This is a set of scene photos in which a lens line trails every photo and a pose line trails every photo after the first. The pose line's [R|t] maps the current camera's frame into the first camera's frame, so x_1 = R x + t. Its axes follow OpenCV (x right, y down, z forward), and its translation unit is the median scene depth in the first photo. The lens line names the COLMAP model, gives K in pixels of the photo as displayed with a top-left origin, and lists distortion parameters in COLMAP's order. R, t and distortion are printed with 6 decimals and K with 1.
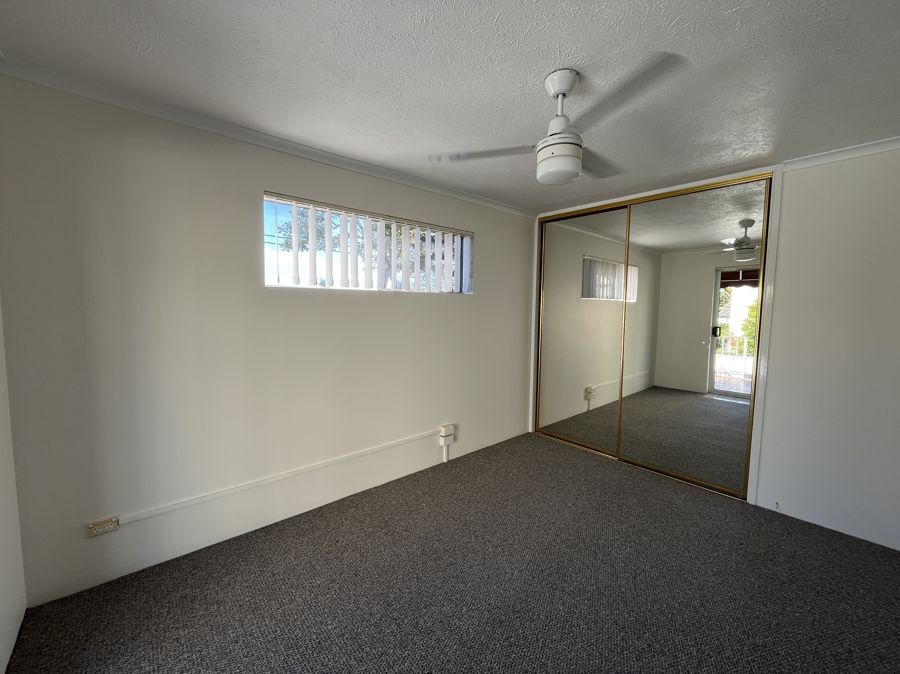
lens RADIAL K [[365.7, 0, 451.2], [0, 365.7, 336.9], [0, 0, 1]] dist [-0.002175, -0.000236]
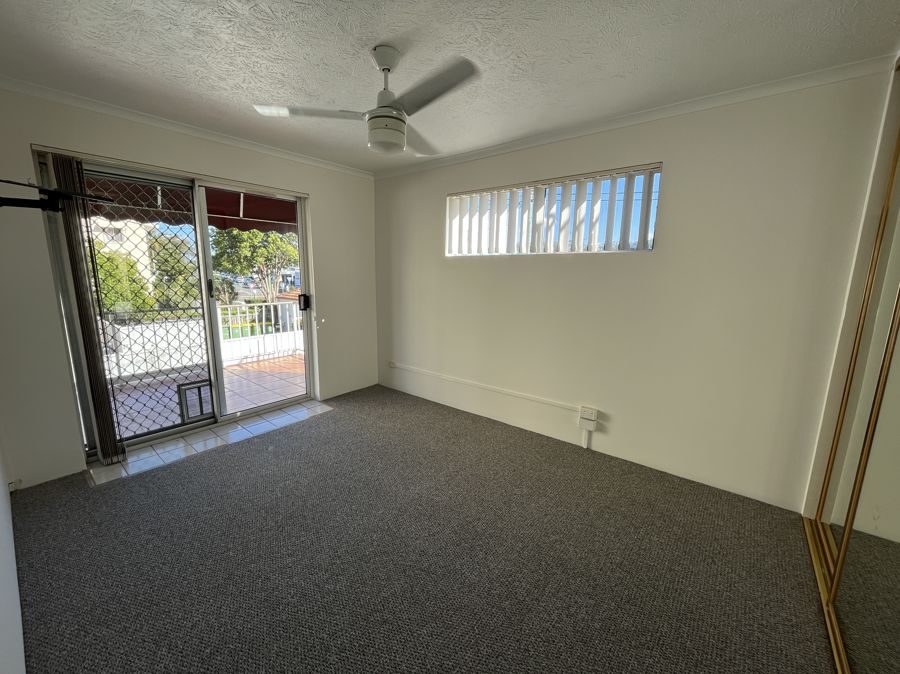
lens RADIAL K [[365.7, 0, 451.0], [0, 365.7, 337.0], [0, 0, 1]] dist [-0.002175, -0.000236]
pose [[0.176456, 0.169162, -0.969664, 0.907428], [-0.090139, 0.983759, 0.155217, -0.034570], [0.980173, 0.060016, 0.188838, 0.614843]]
